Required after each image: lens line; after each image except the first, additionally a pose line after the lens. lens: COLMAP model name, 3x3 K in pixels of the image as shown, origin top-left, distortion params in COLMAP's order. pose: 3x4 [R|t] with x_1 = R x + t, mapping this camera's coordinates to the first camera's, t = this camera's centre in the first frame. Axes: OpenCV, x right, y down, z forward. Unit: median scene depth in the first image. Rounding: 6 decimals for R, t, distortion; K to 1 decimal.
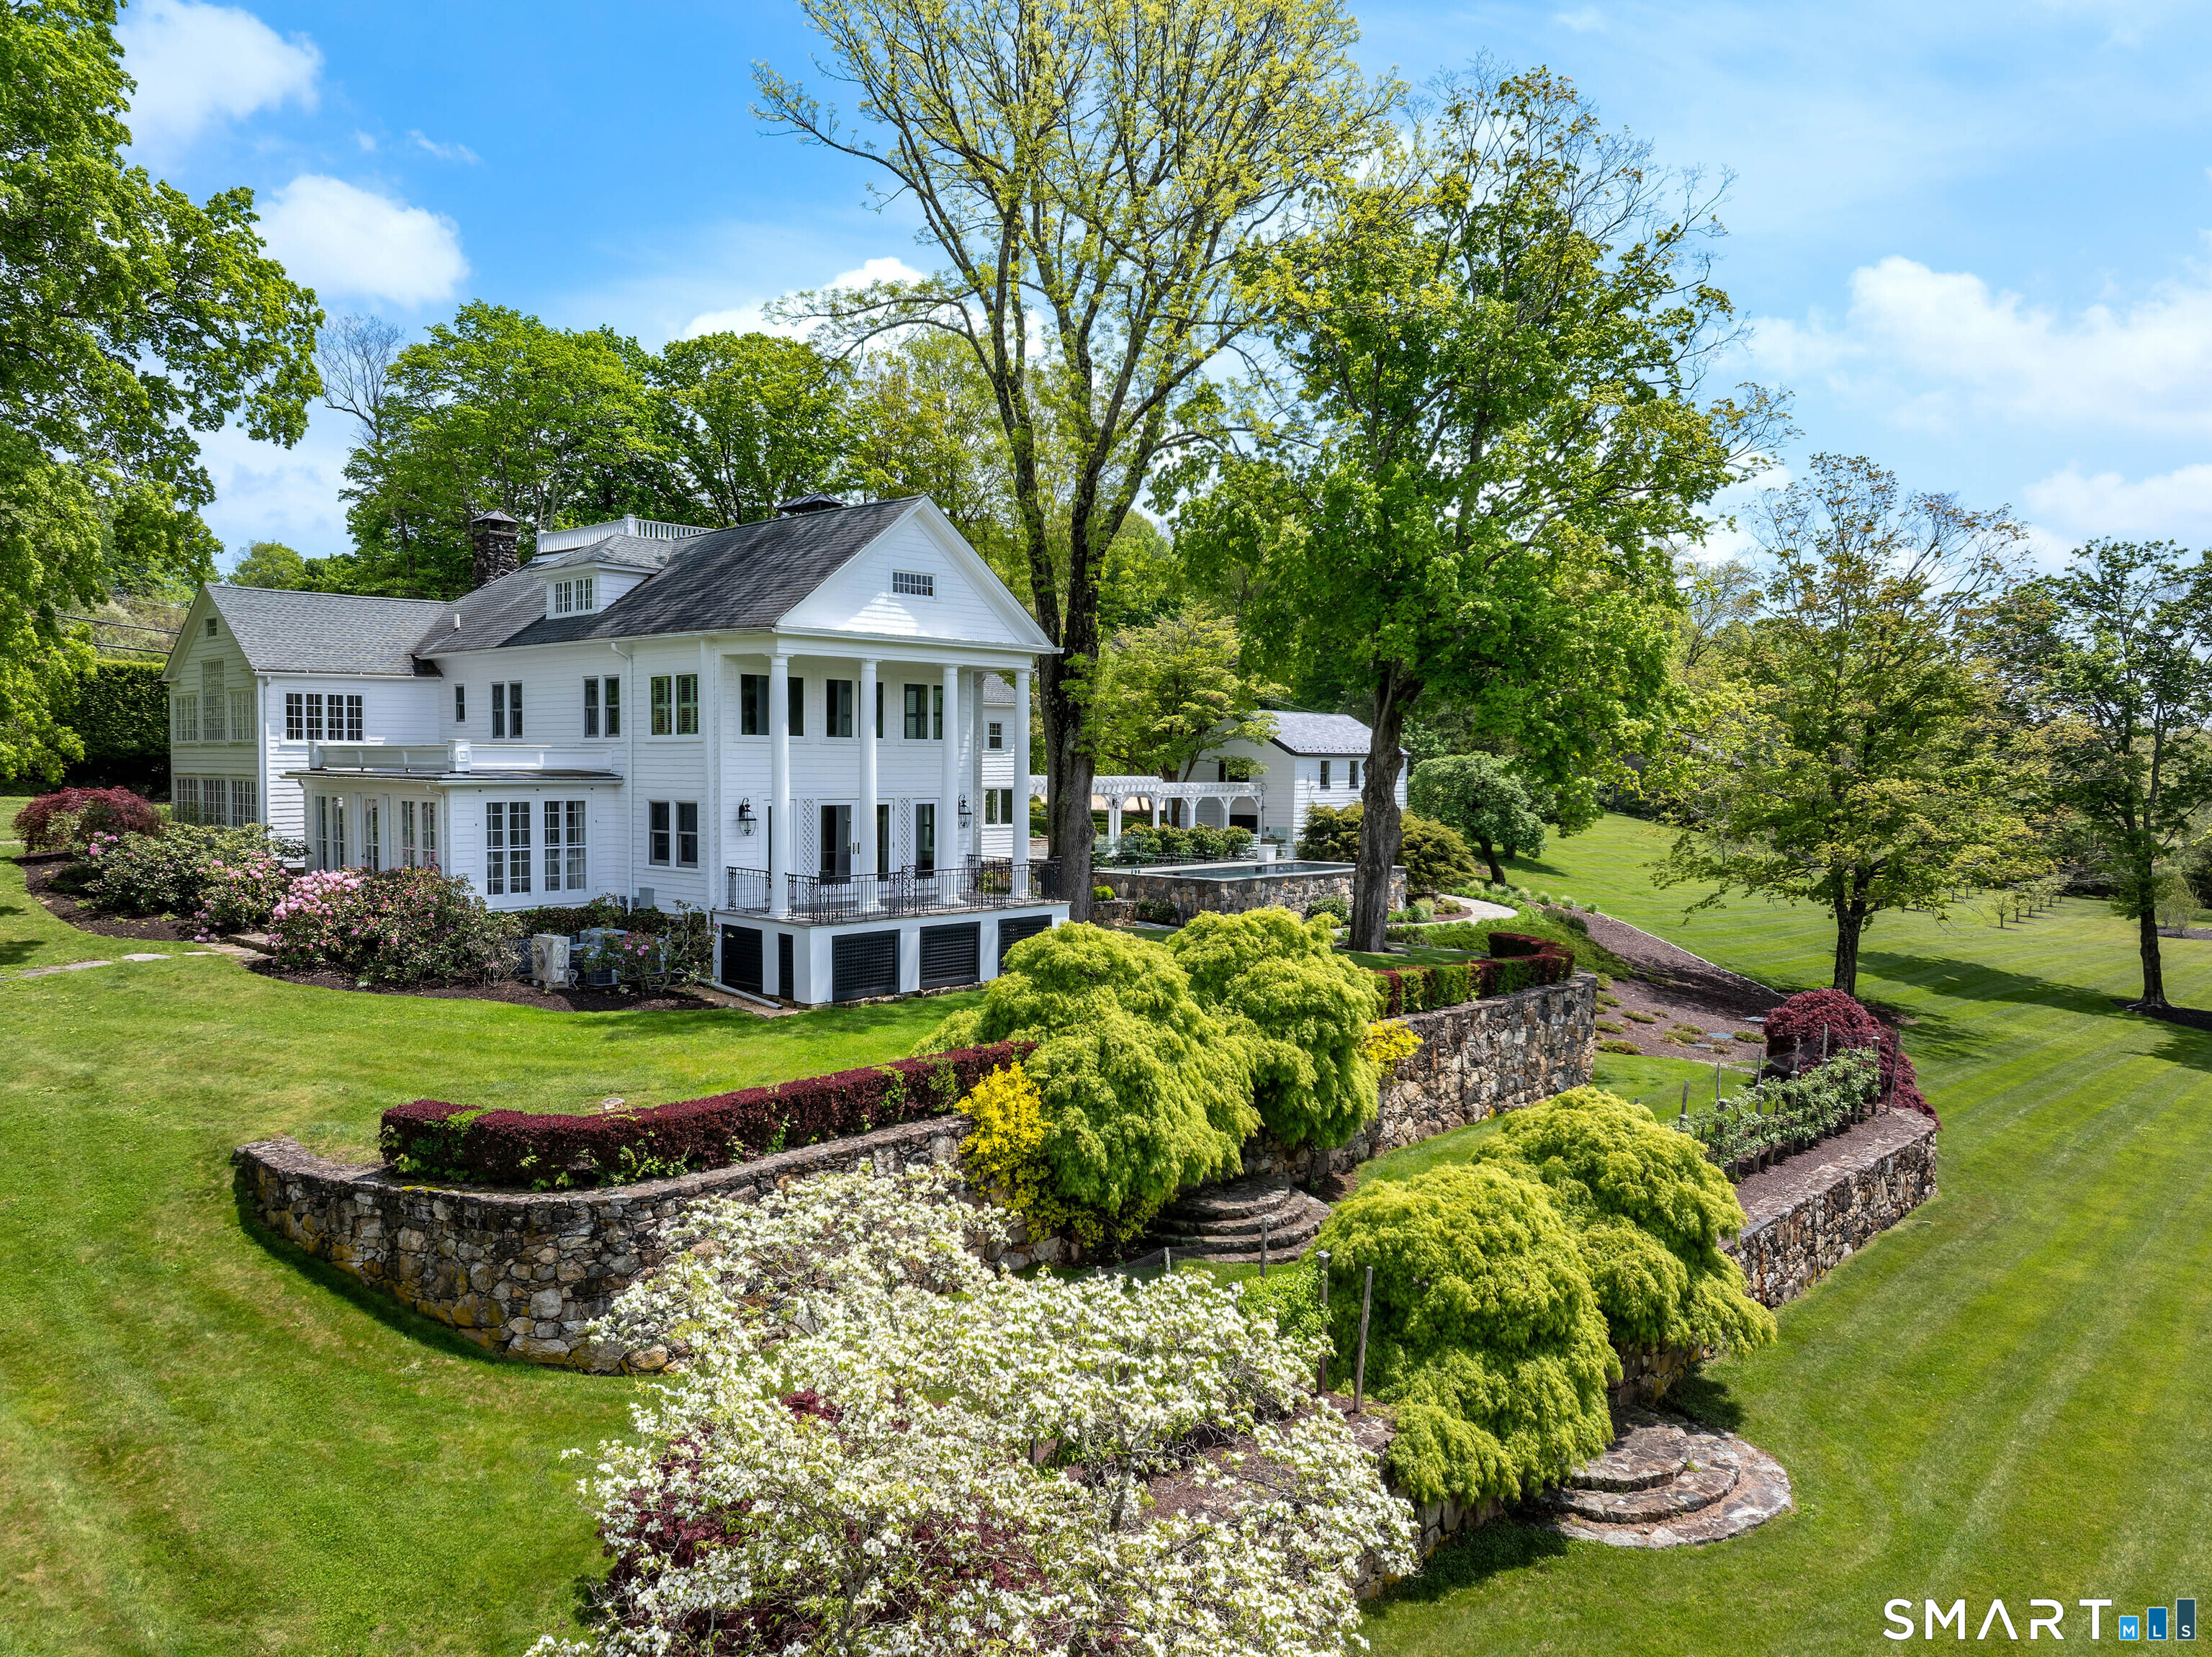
lens RADIAL K [[1530.3, 0, 1106.0], [0, 1530.3, 828.5], [0, 0, 1]] dist [-0.005805, -0.001625]
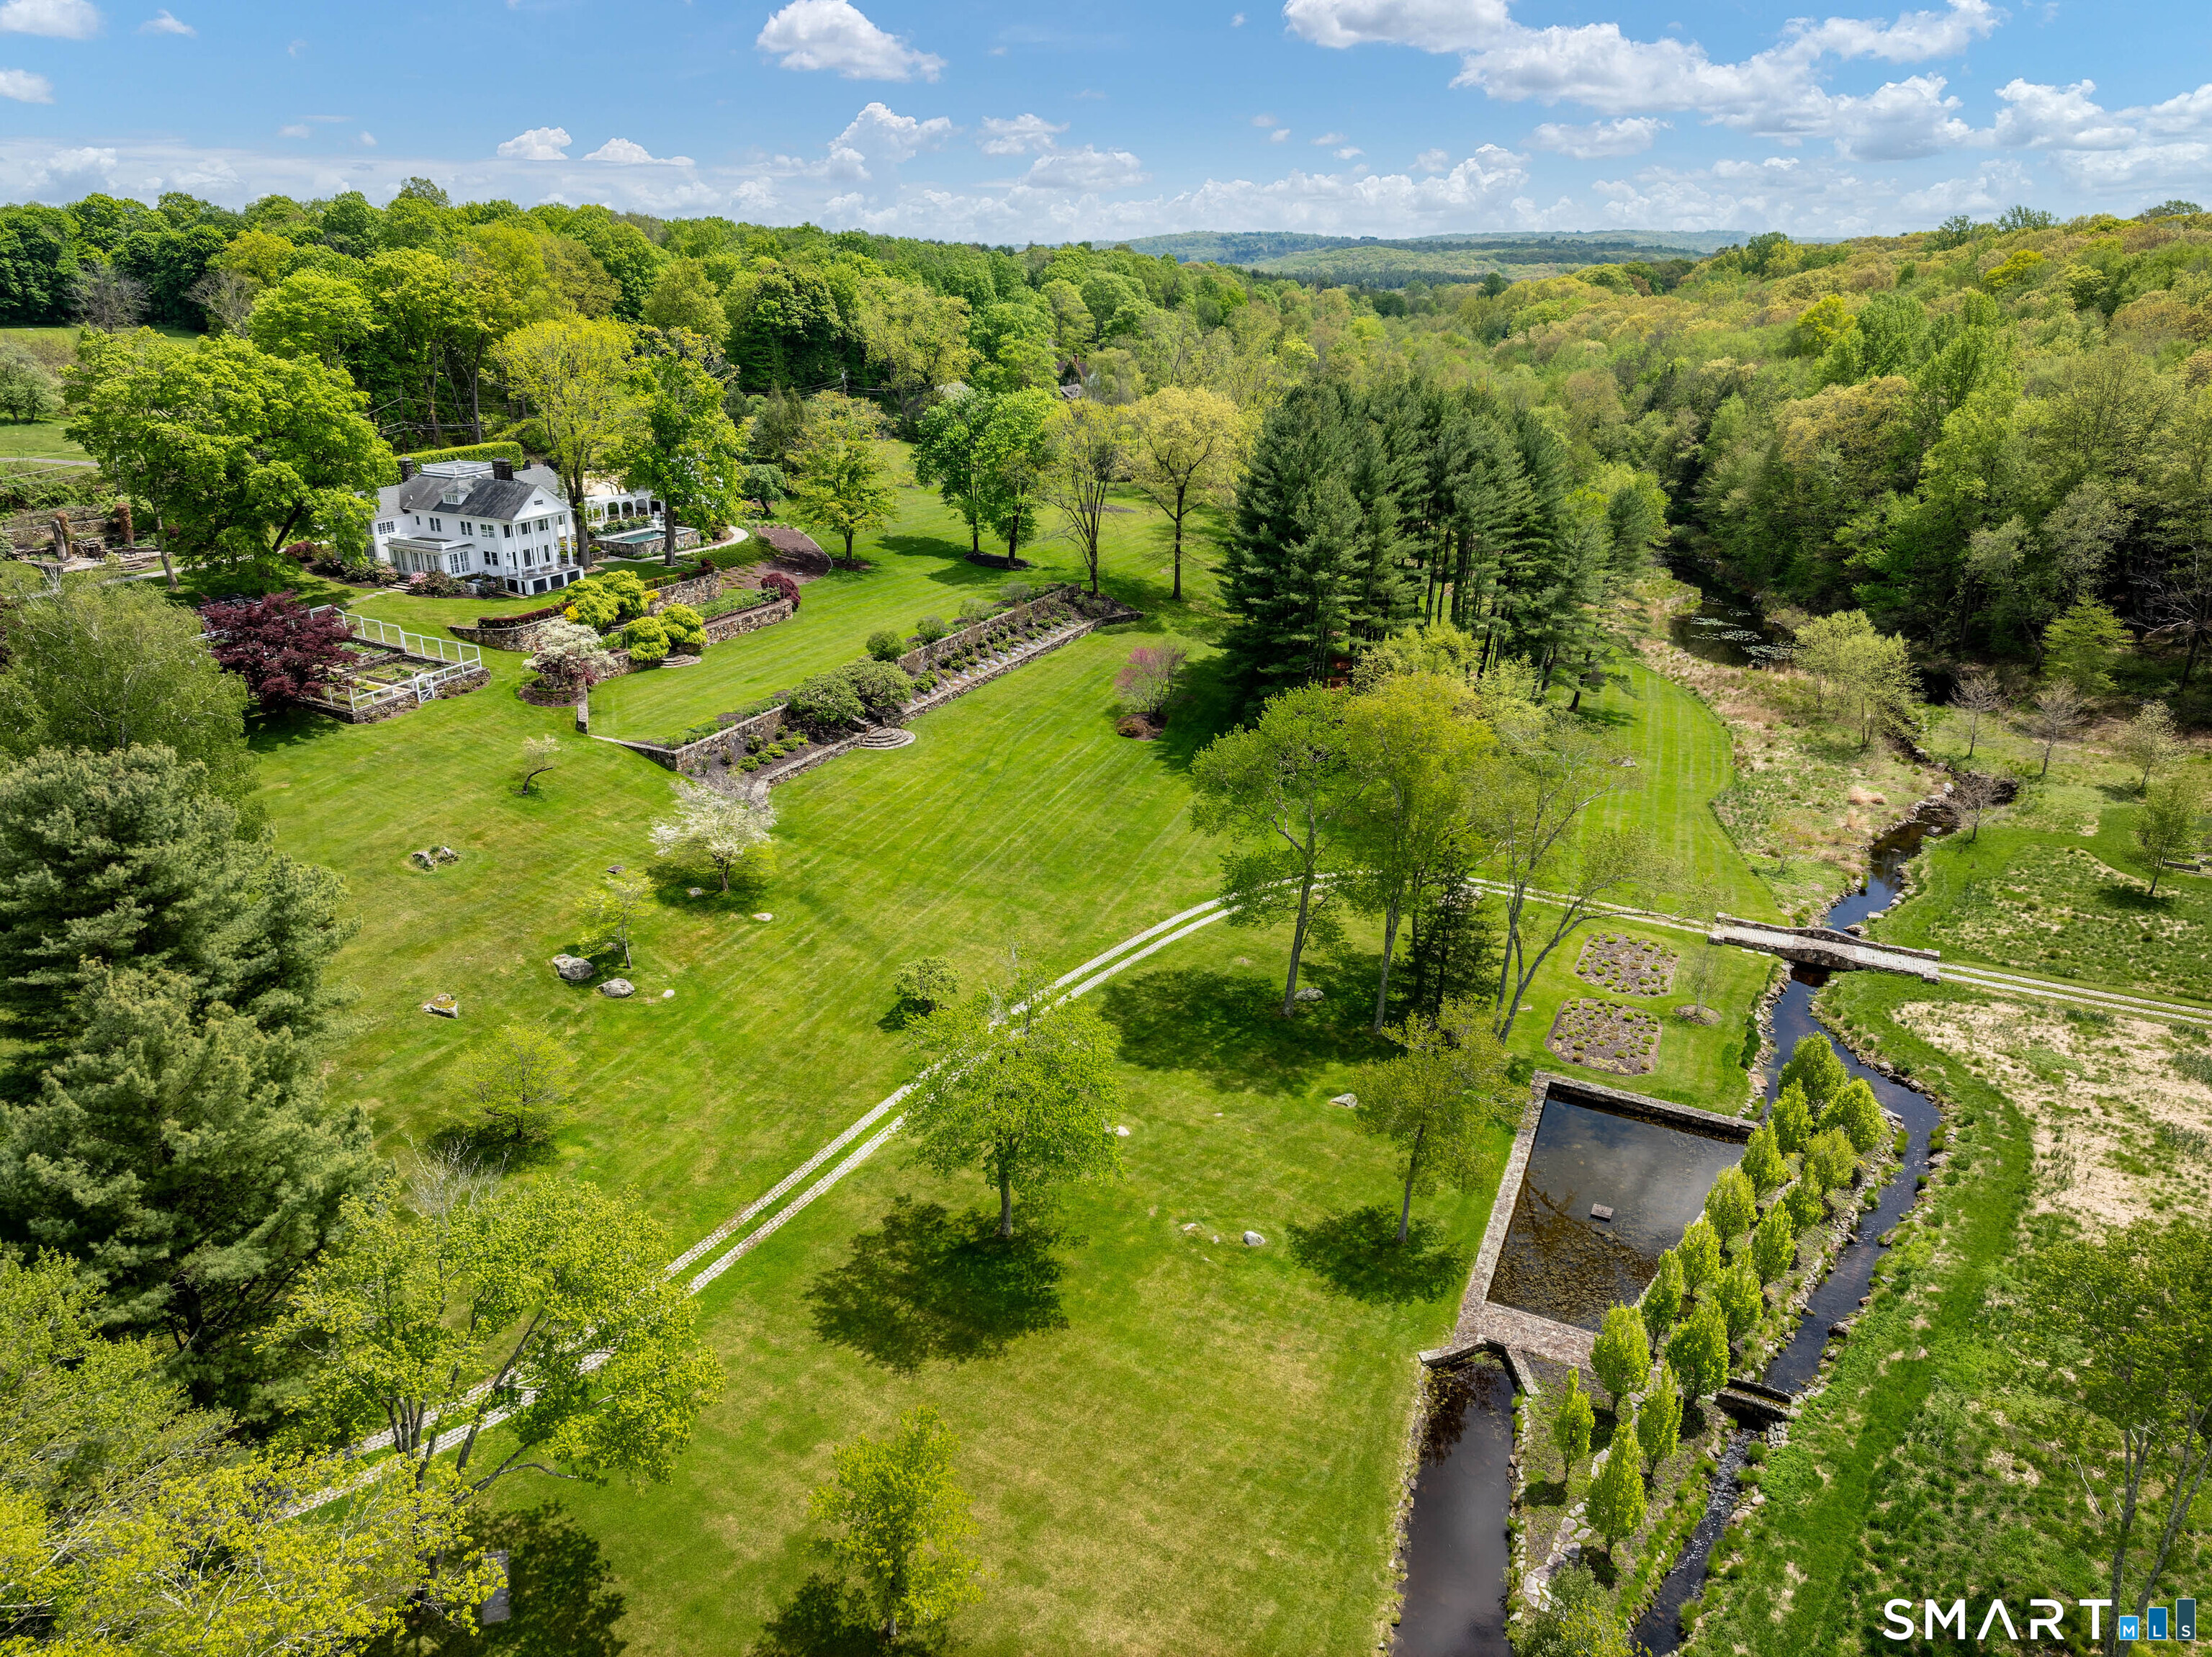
lens RADIAL K [[1638.7, 0, 1106.0], [0, 1638.7, 828.5], [0, 0, 1]] dist [0.001617, 0.000399]
pose [[0.972419, -0.091759, 0.214434, 0.410964], [0.019416, 0.948018, 0.317623, -0.807928], [-0.232432, -0.304699, 0.923652, -4.520632]]
